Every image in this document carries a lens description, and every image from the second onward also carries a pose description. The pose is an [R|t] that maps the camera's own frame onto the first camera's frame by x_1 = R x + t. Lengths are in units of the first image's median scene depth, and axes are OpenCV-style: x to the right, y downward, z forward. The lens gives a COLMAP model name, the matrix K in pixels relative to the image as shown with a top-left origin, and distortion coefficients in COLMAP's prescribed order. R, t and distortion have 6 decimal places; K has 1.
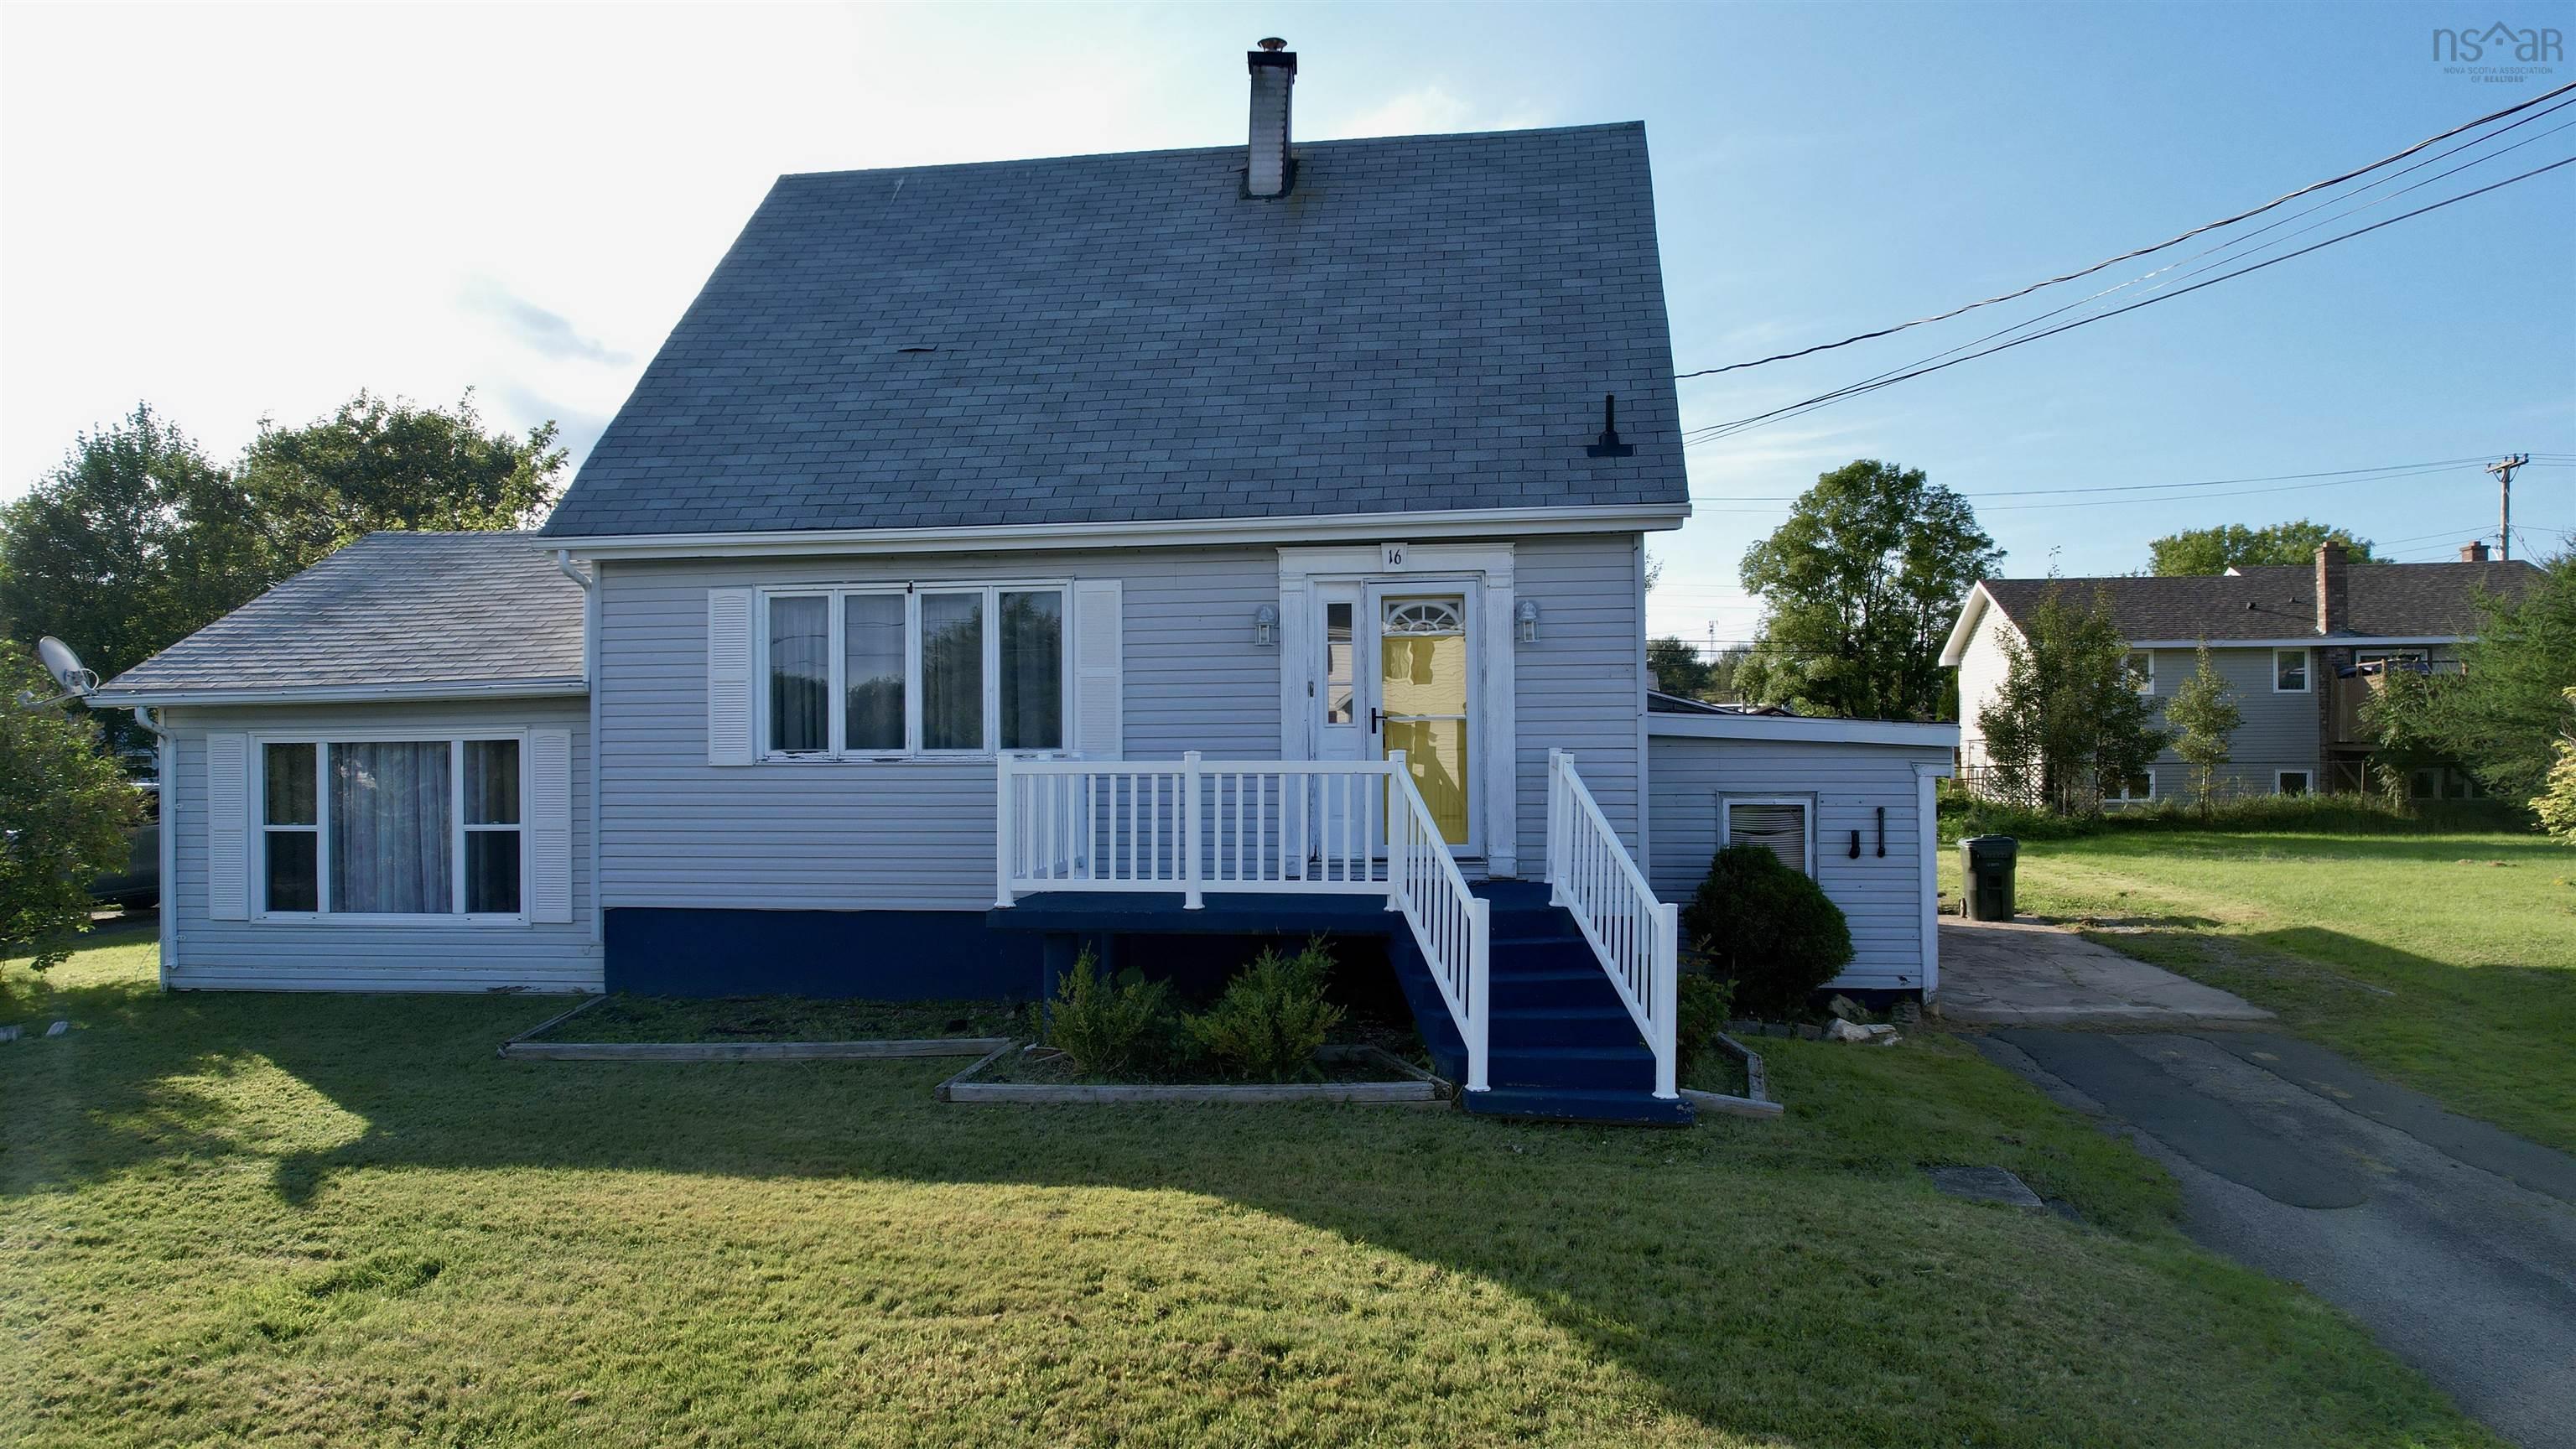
lens RADIAL K [[1613.8, 0, 1288.0], [0, 1613.8, 724.5], [0, 0, 1]] dist [-0.055360, 0.034504]
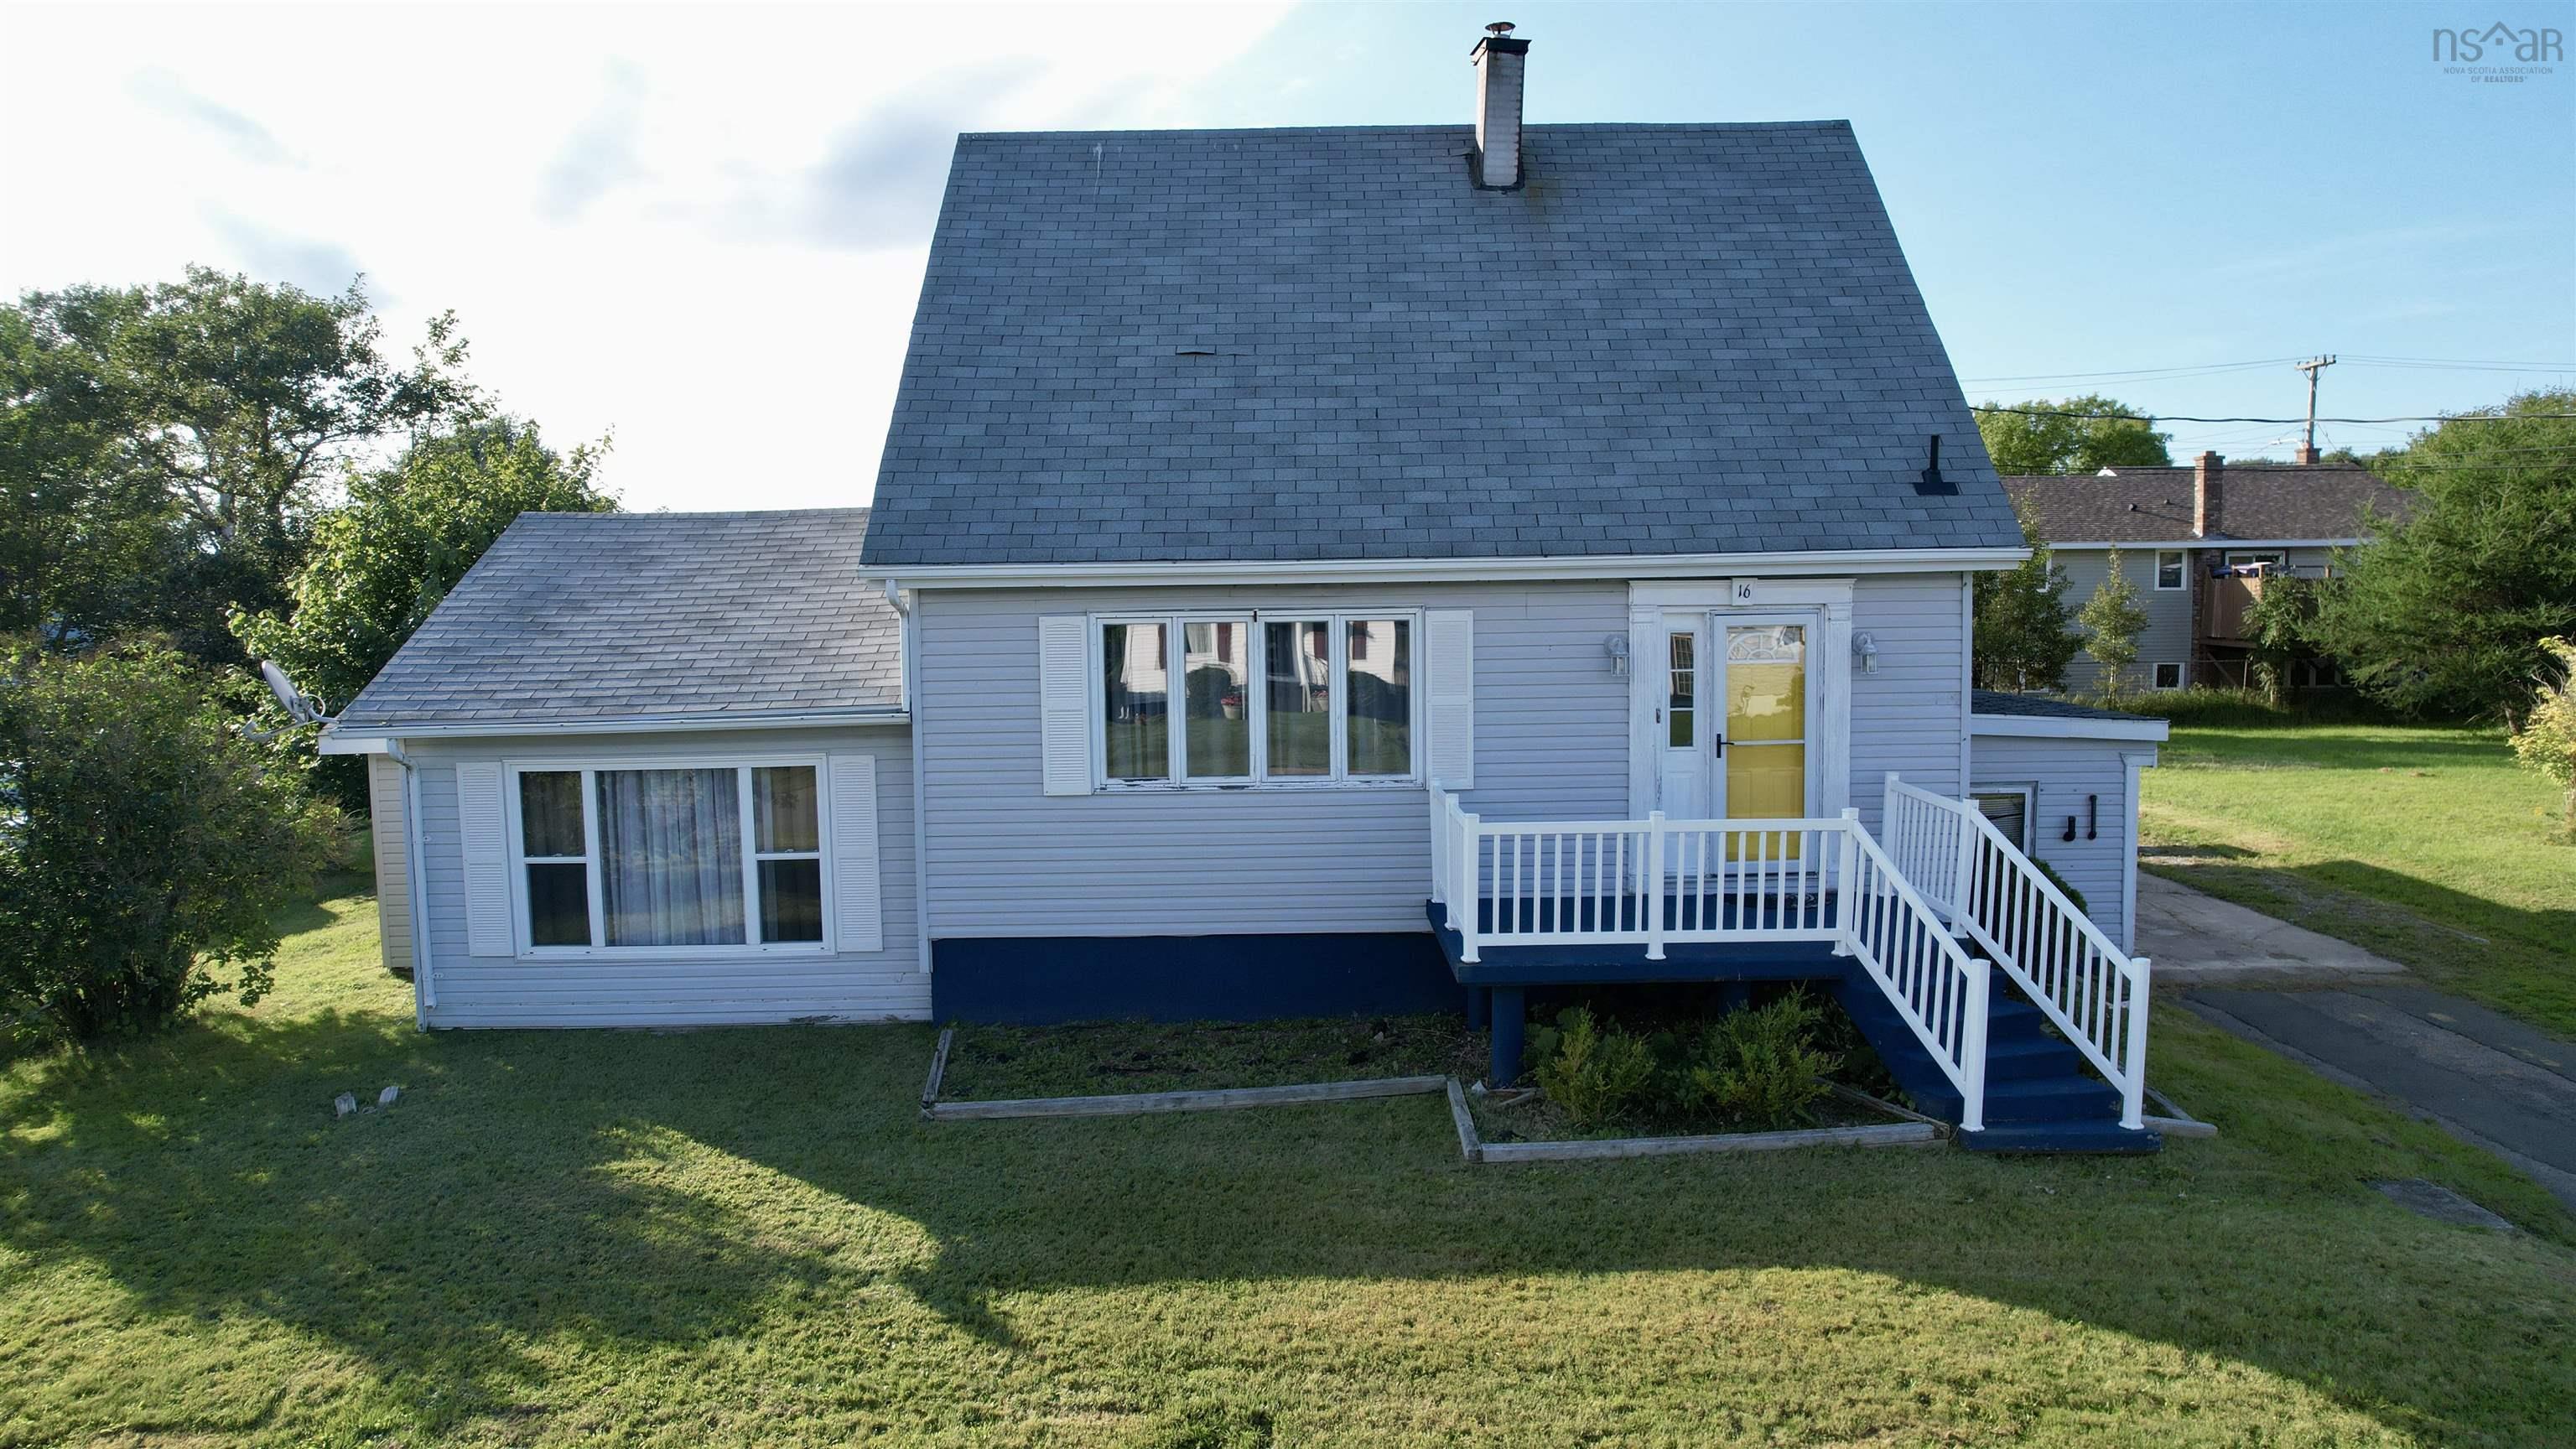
lens RADIAL K [[1613.8, 0, 1288.0], [0, 1613.8, 724.5], [0, 0, 1]] dist [-0.055360, 0.034504]
pose [[0.990383, -0.020163, 0.136876, -0.338696], [0.007012, 0.995368, 0.095885, -0.109335], [-0.138175, -0.094003, 0.985937, 0.003889]]
